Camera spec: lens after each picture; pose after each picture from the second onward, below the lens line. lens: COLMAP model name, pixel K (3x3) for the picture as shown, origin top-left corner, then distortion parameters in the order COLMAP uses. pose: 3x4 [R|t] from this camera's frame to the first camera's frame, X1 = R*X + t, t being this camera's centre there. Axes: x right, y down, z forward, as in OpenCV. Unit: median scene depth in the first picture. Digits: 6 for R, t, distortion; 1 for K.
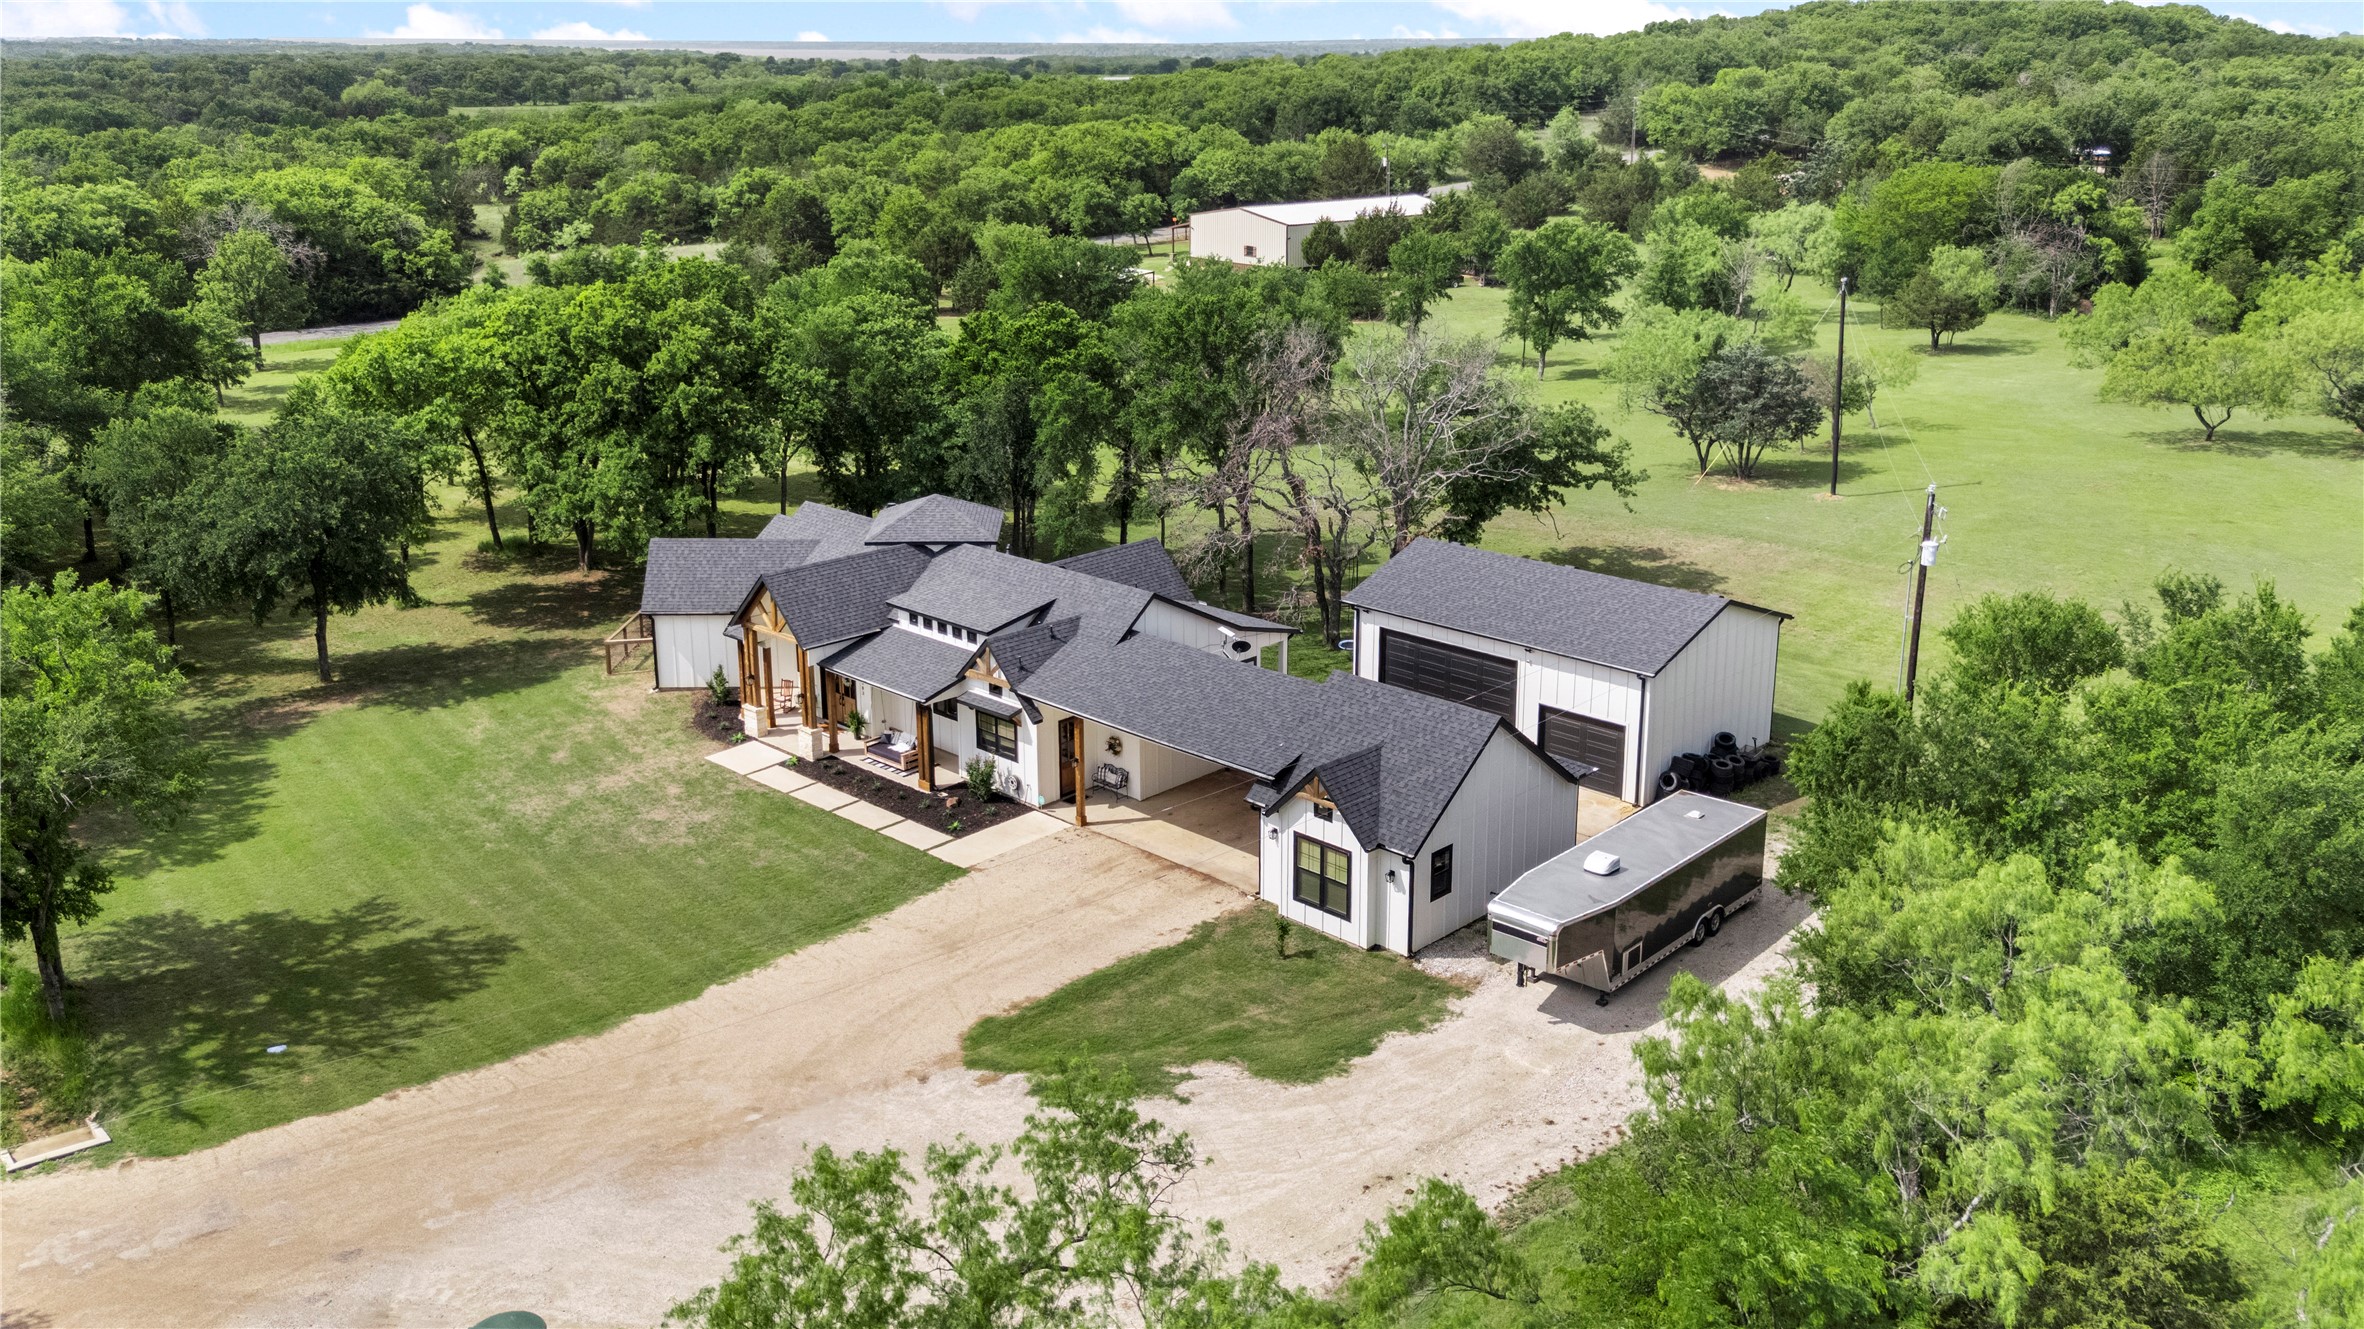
lens RADIAL K [[1956.8, 0, 1173.8], [0, 1956.8, 593.8], [0, 0, 1]] dist [0.057010, -0.035911]
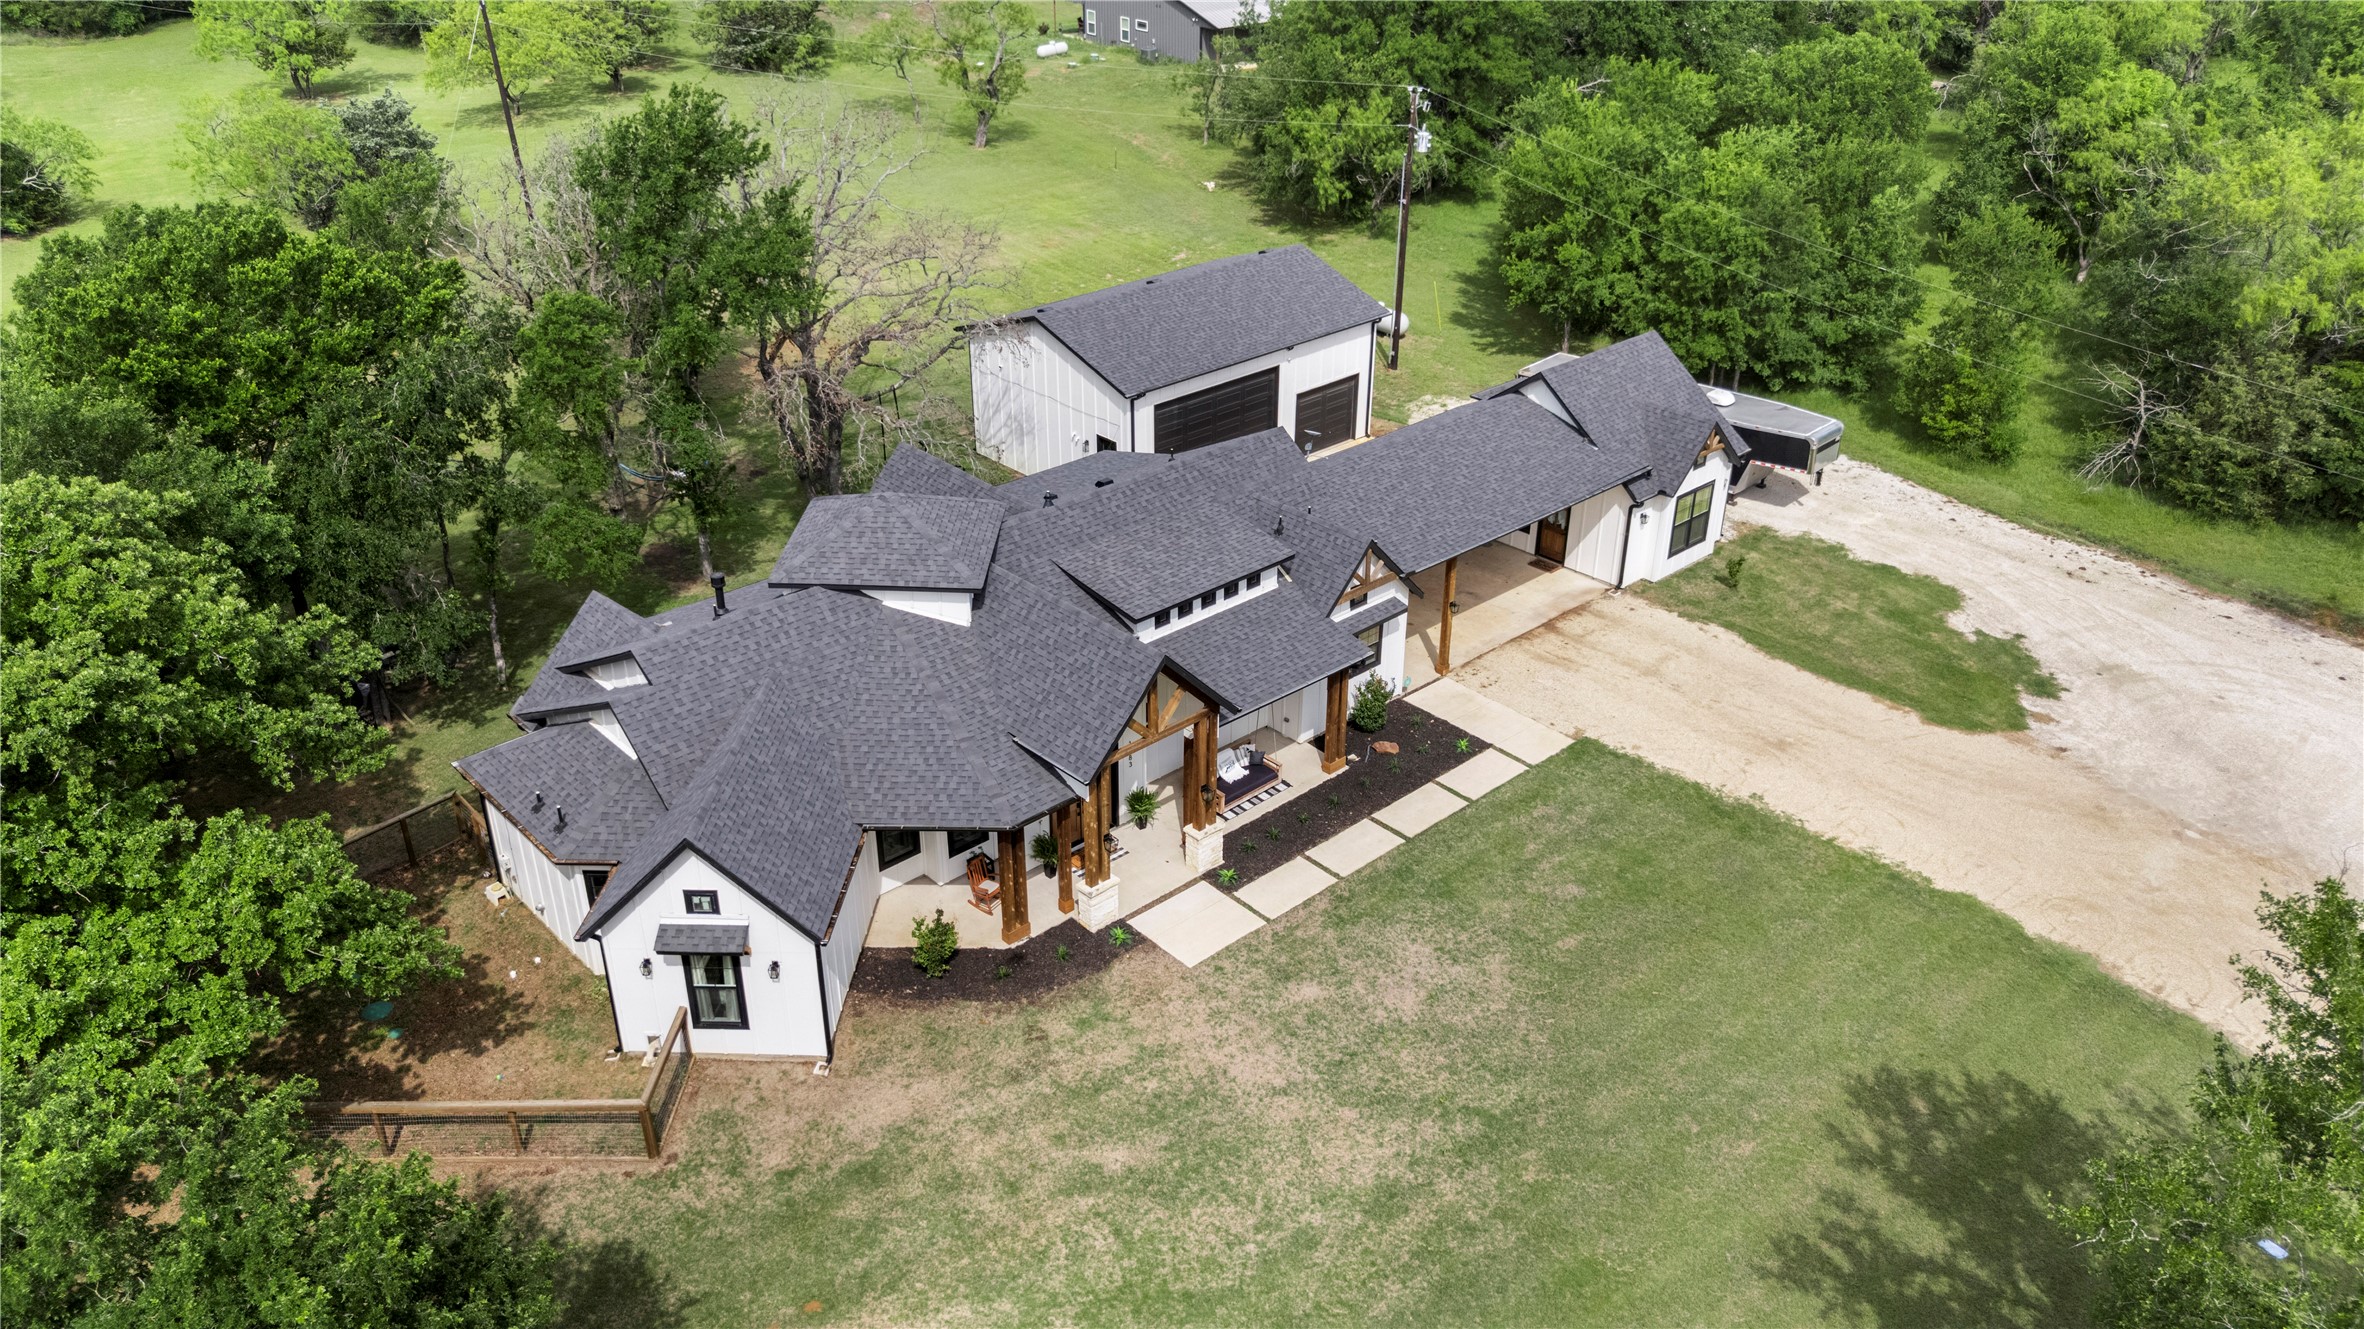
lens RADIAL K [[1779.0, 0, 1181.6], [0, 1779.0, 649.5], [0, 0, 1]] dist [0.046062, -0.016125]
pose [[0.056592, -0.470633, 0.880512, -0.743859], [0.270732, 0.856116, 0.440193, -0.271548], [-0.960990, 0.213471, 0.175865, 0.955825]]
